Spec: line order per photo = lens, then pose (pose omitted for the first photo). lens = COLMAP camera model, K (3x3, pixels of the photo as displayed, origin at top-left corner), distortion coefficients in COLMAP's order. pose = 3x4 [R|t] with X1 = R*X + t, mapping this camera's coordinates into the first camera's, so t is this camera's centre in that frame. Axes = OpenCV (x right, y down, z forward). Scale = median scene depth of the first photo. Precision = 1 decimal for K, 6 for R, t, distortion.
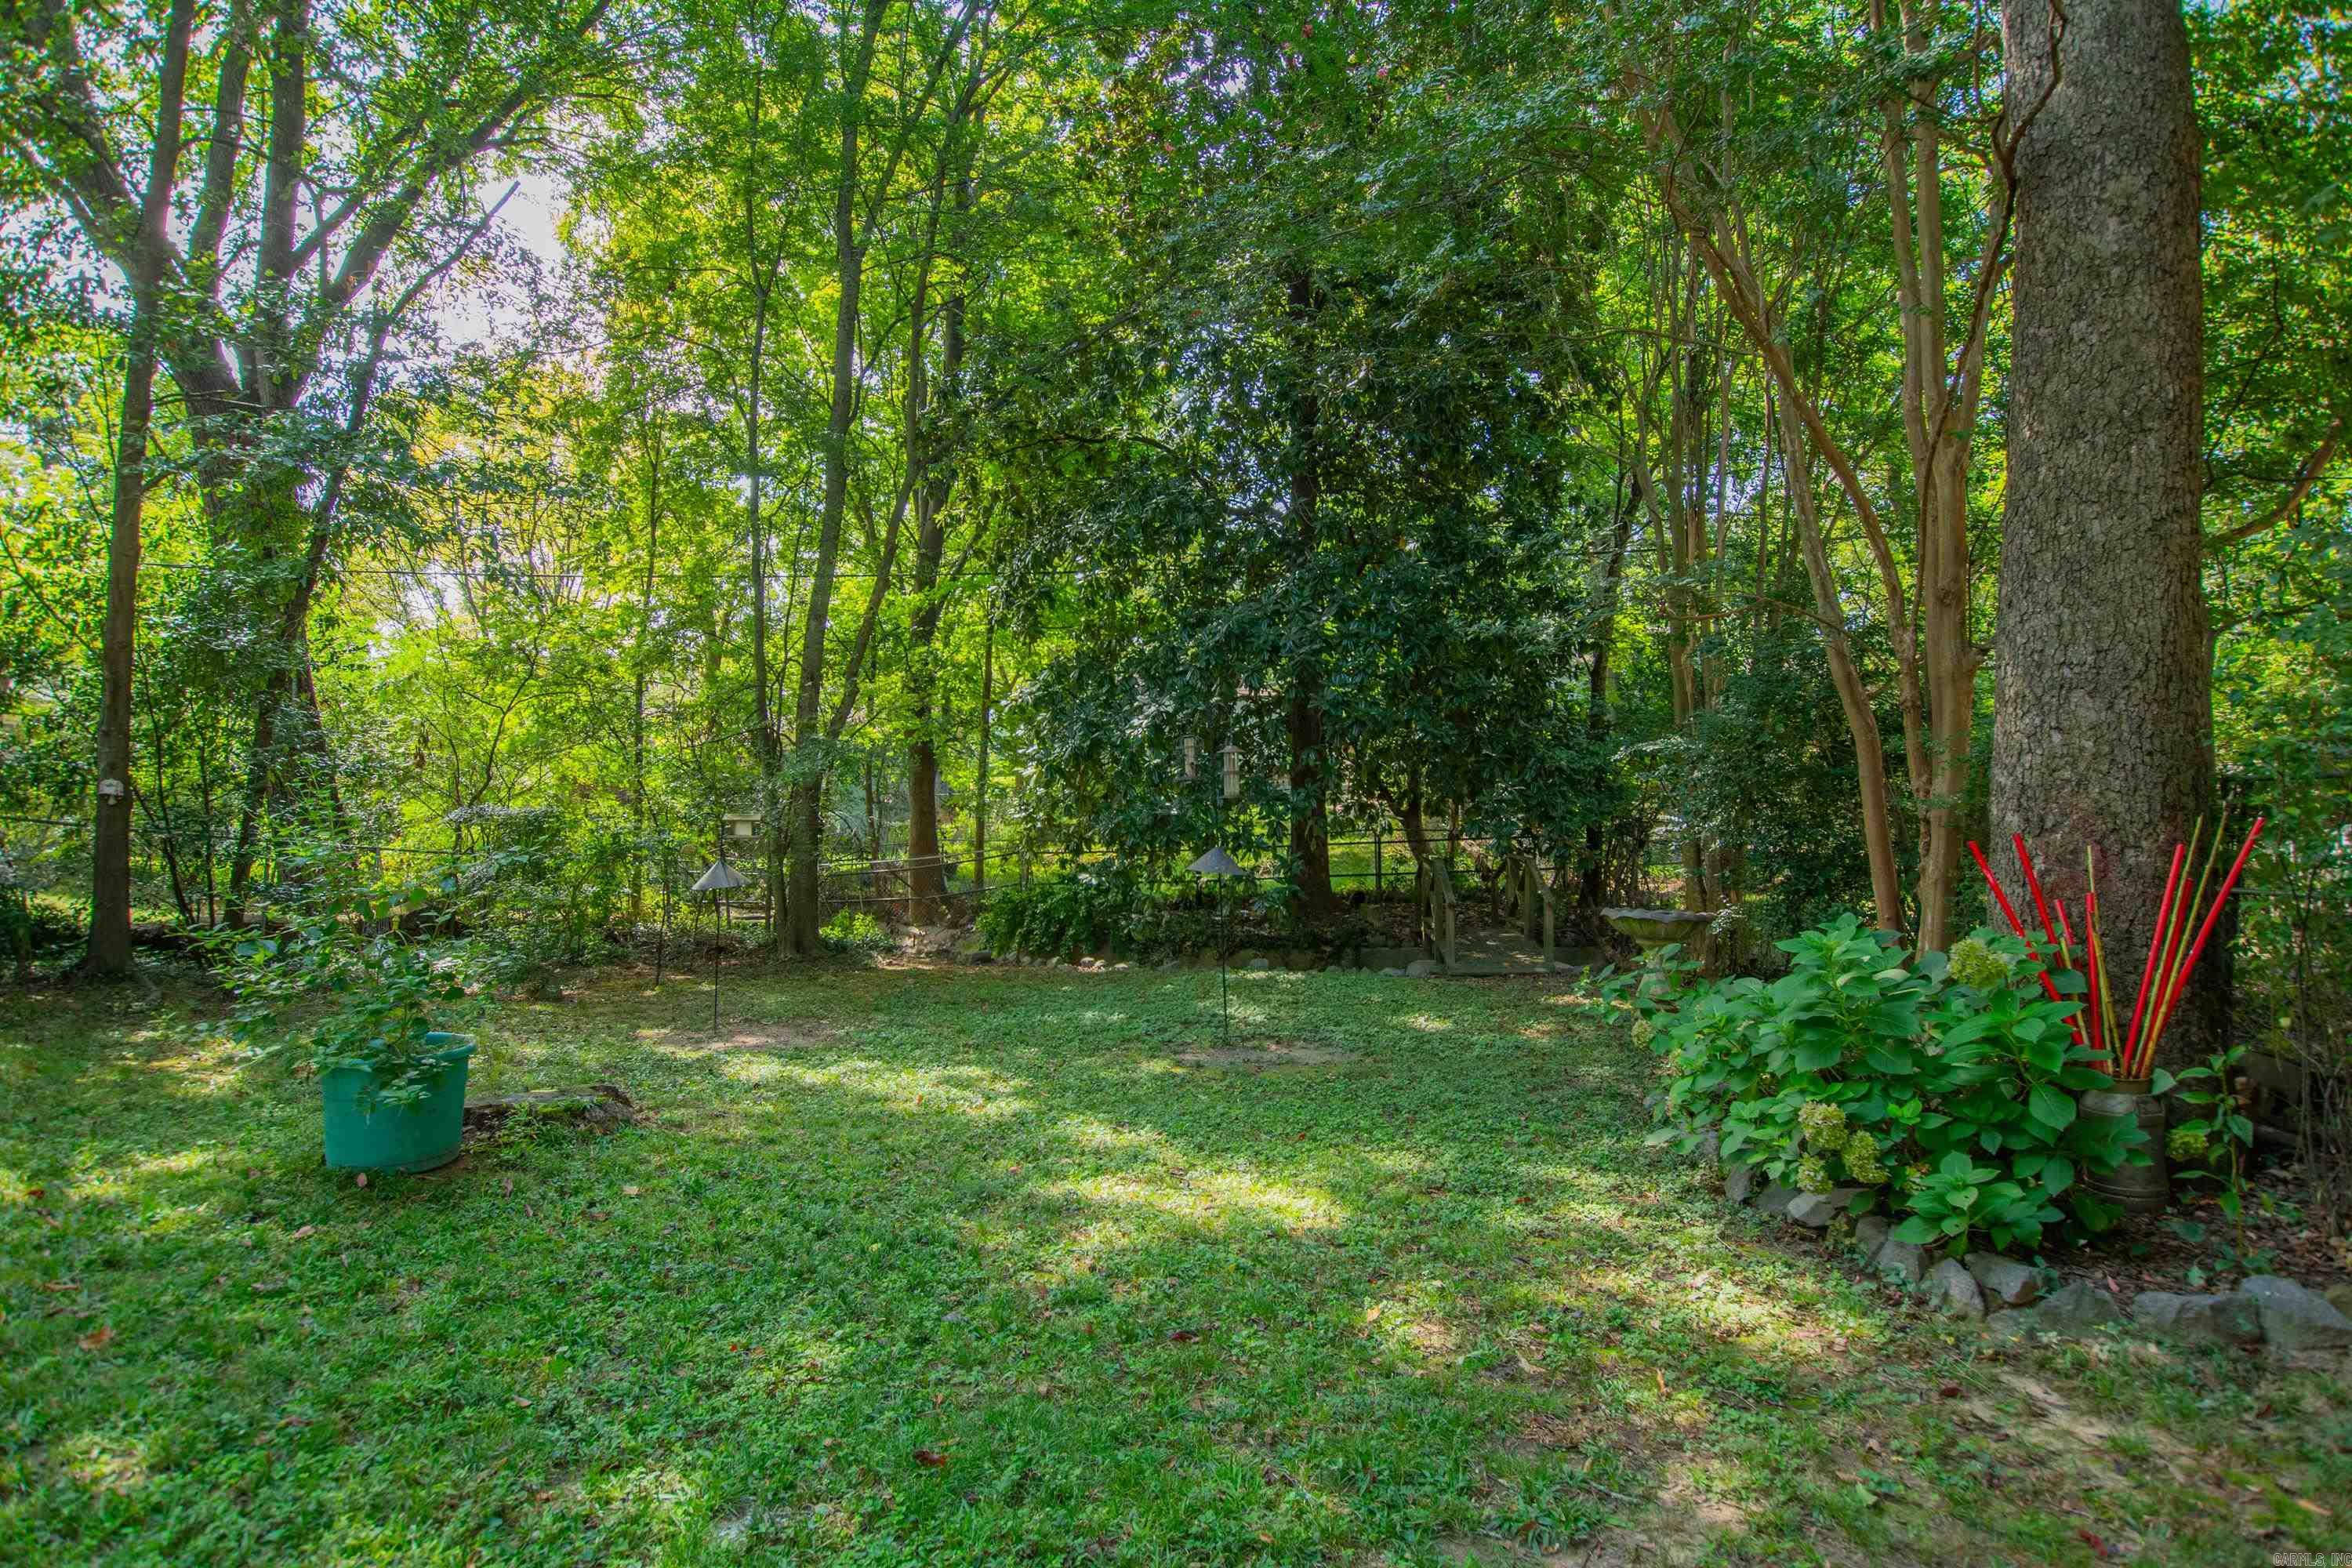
lens RADIAL K [[1223.4, 0, 1176.0], [0, 1223.4, 784.0], [0, 0, 1]] dist [0.000061, -0.000004]
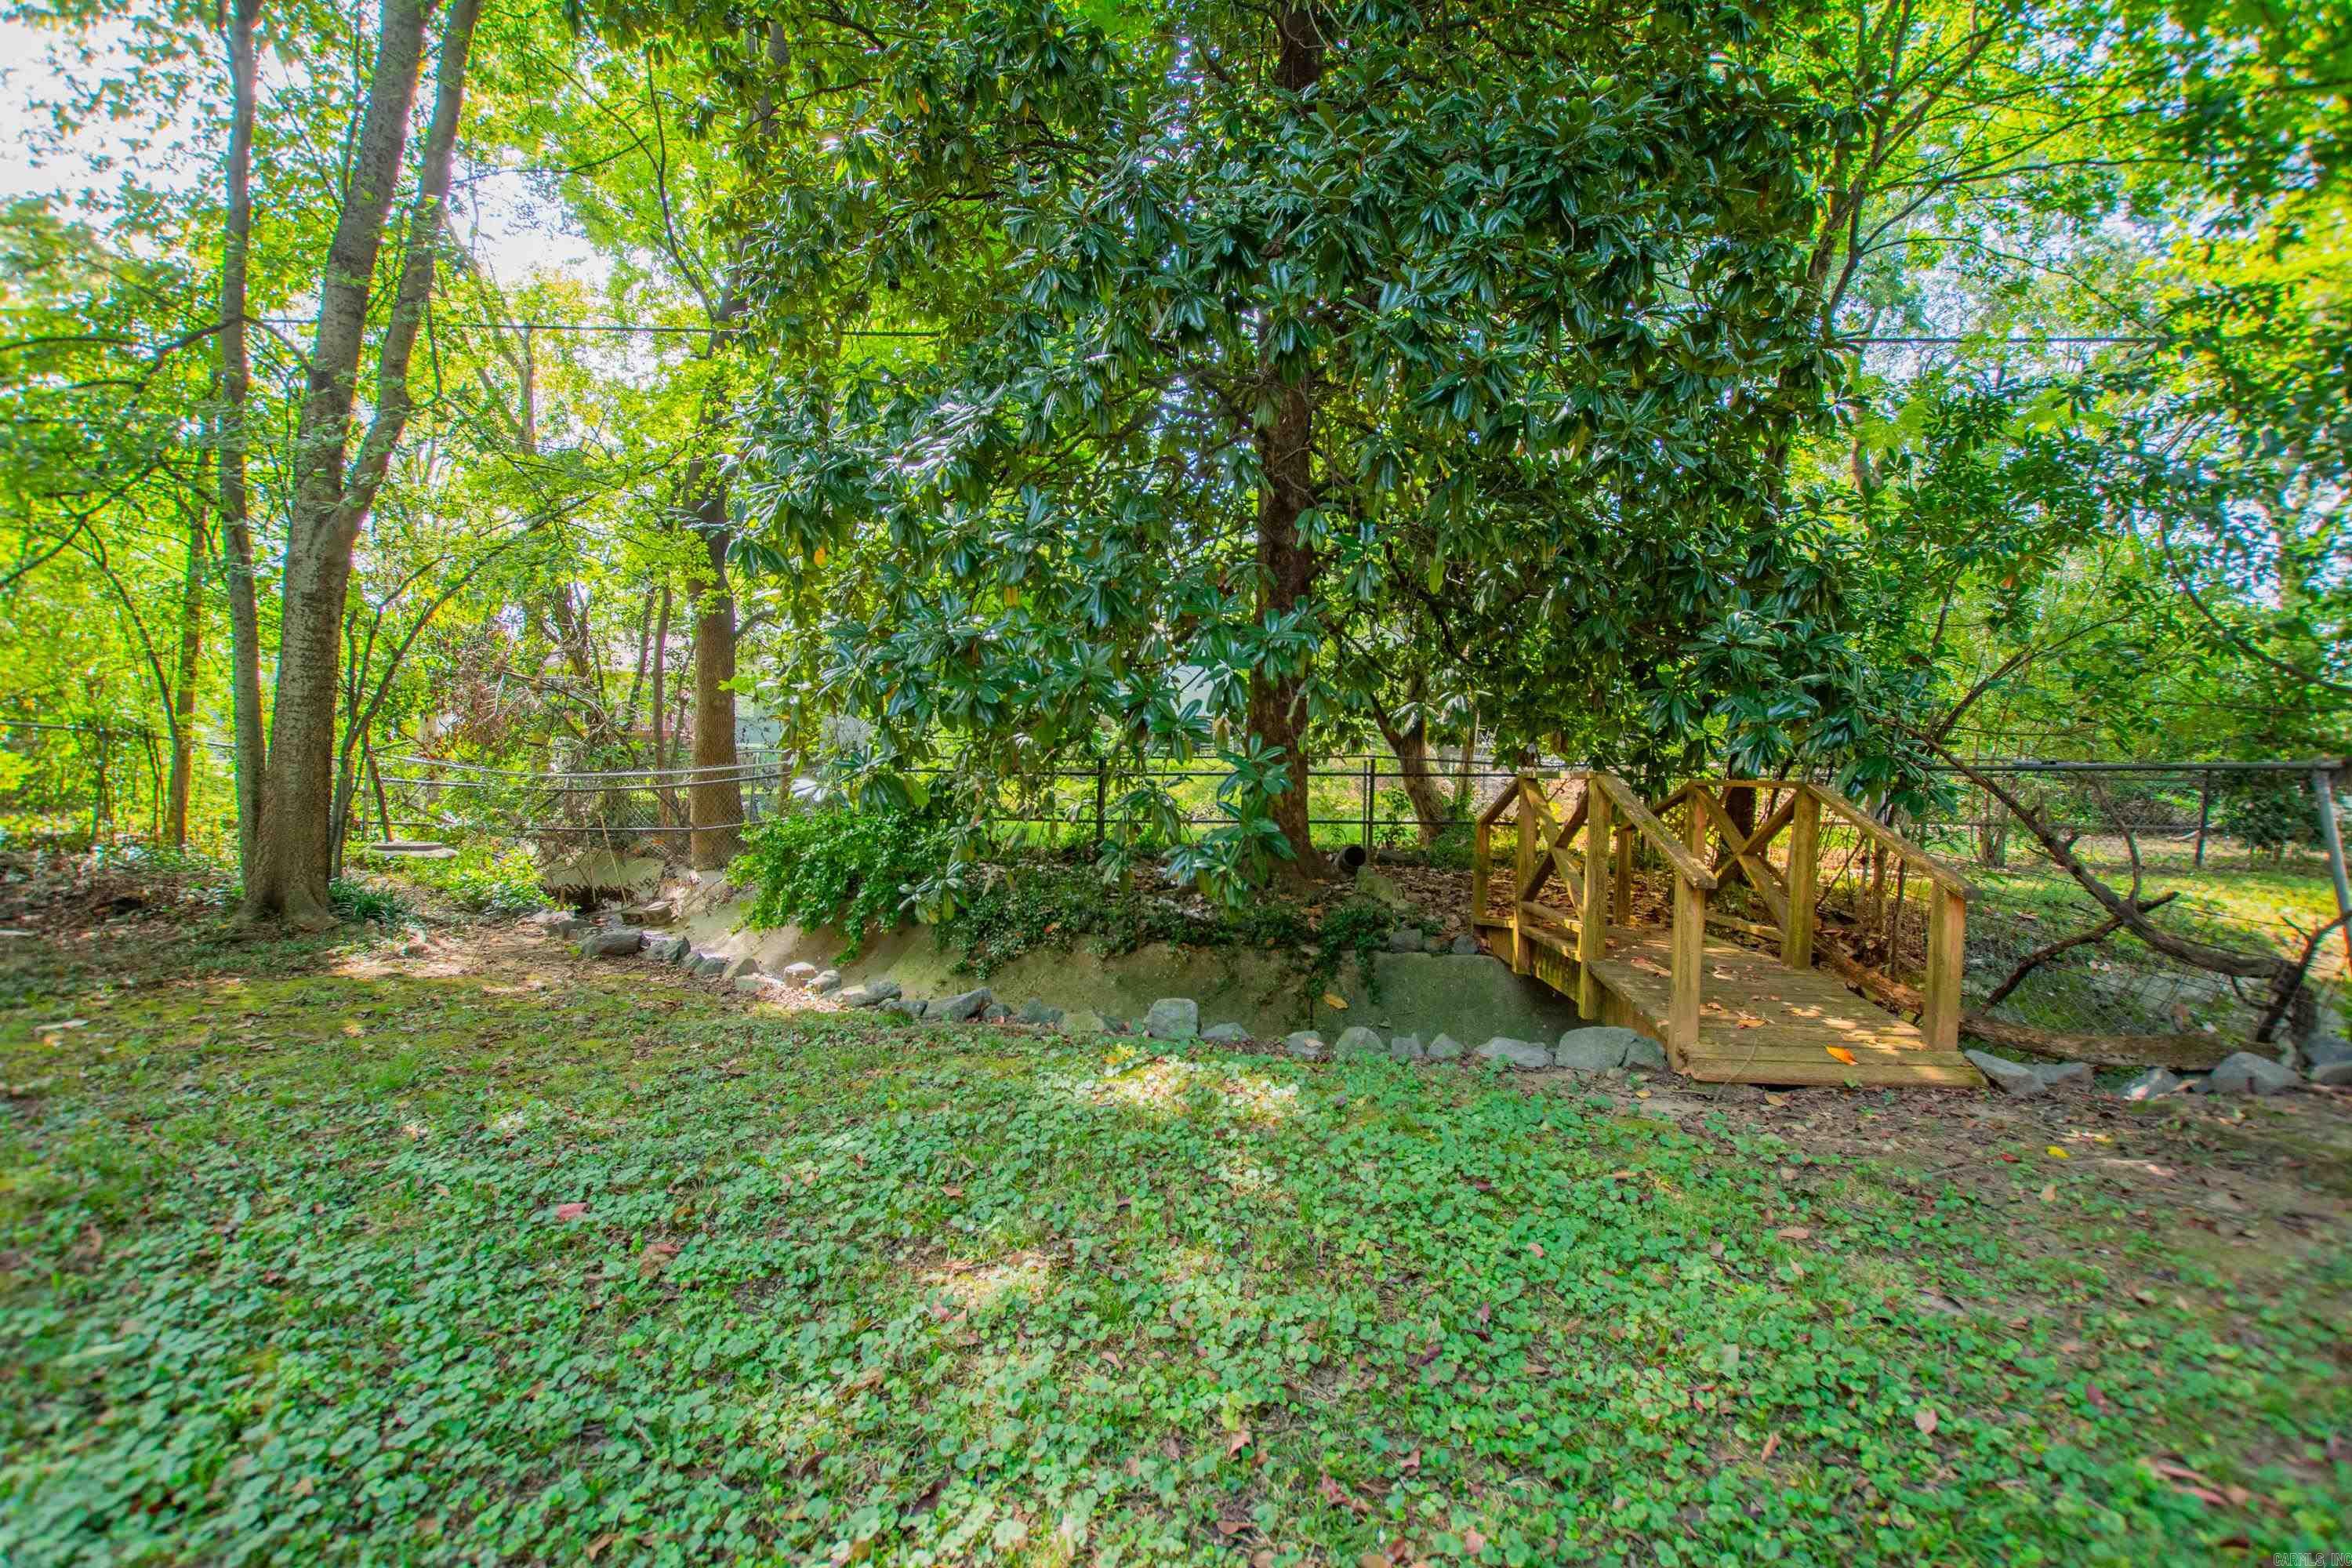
lens RADIAL K [[1145.4, 0, 1176.0], [0, 1145.4, 784.0], [0, 0, 1]] dist [-0.003505, -0.001508]
pose [[0.997471, 0.047837, 0.052565, 0.032806], [-0.049605, 0.998228, 0.032859, 0.043328], [-0.050900, -0.035383, 0.998077, 0.450250]]
